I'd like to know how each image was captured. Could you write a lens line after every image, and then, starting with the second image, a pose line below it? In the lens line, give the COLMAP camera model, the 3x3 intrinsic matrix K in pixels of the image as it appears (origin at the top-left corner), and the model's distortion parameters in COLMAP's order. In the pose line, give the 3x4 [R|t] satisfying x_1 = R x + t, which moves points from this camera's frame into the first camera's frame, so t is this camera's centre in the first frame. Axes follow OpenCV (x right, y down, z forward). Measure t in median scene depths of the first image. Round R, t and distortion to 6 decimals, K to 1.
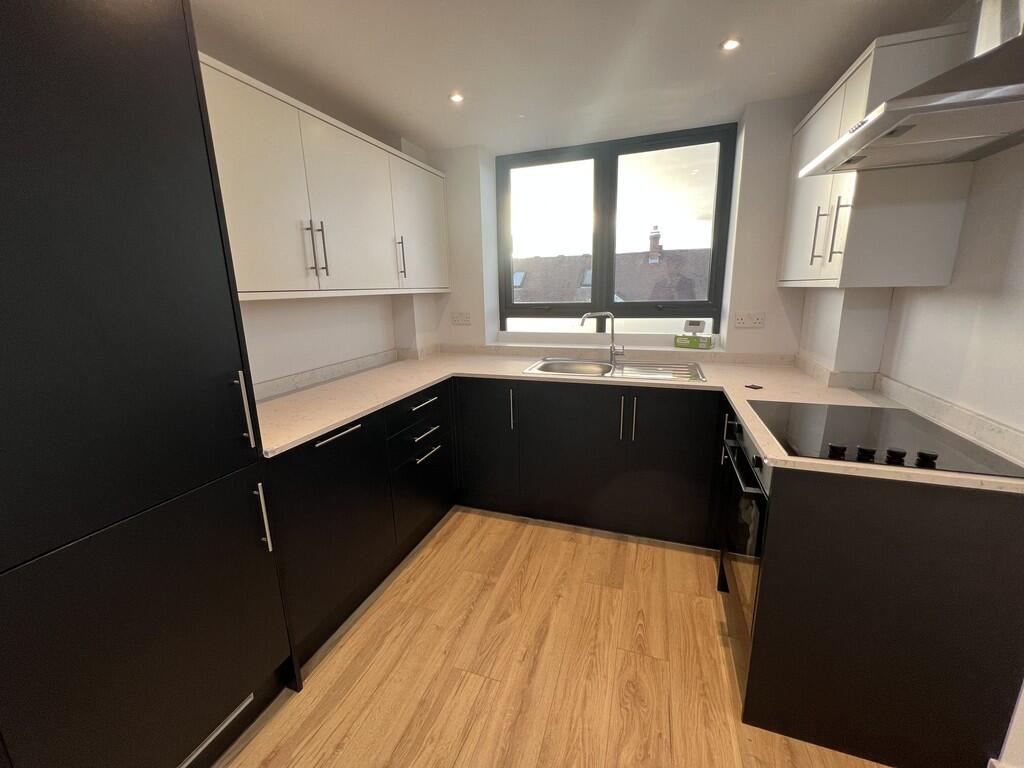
lens RADIAL K [[408.8, 0, 514.7], [0, 408.8, 380.3], [0, 0, 1]] dist [-0.001978, -0.000268]
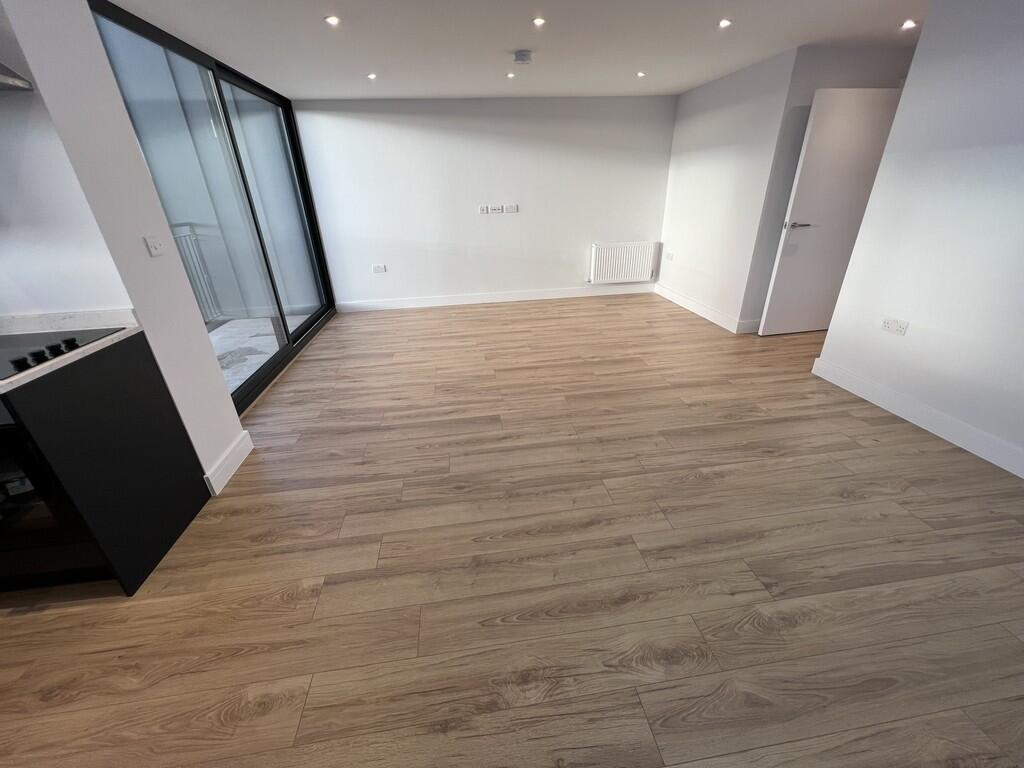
lens RADIAL K [[408.8, 0, 510.9], [0, 408.8, 381.3], [0, 0, 1]] dist [-0.001978, -0.000268]
pose [[-0.443245, -0.352105, 0.824352, -0.682787], [0.233297, 0.842620, 0.485349, -0.017446], [-0.865509, 0.407447, -0.291342, 0.123329]]
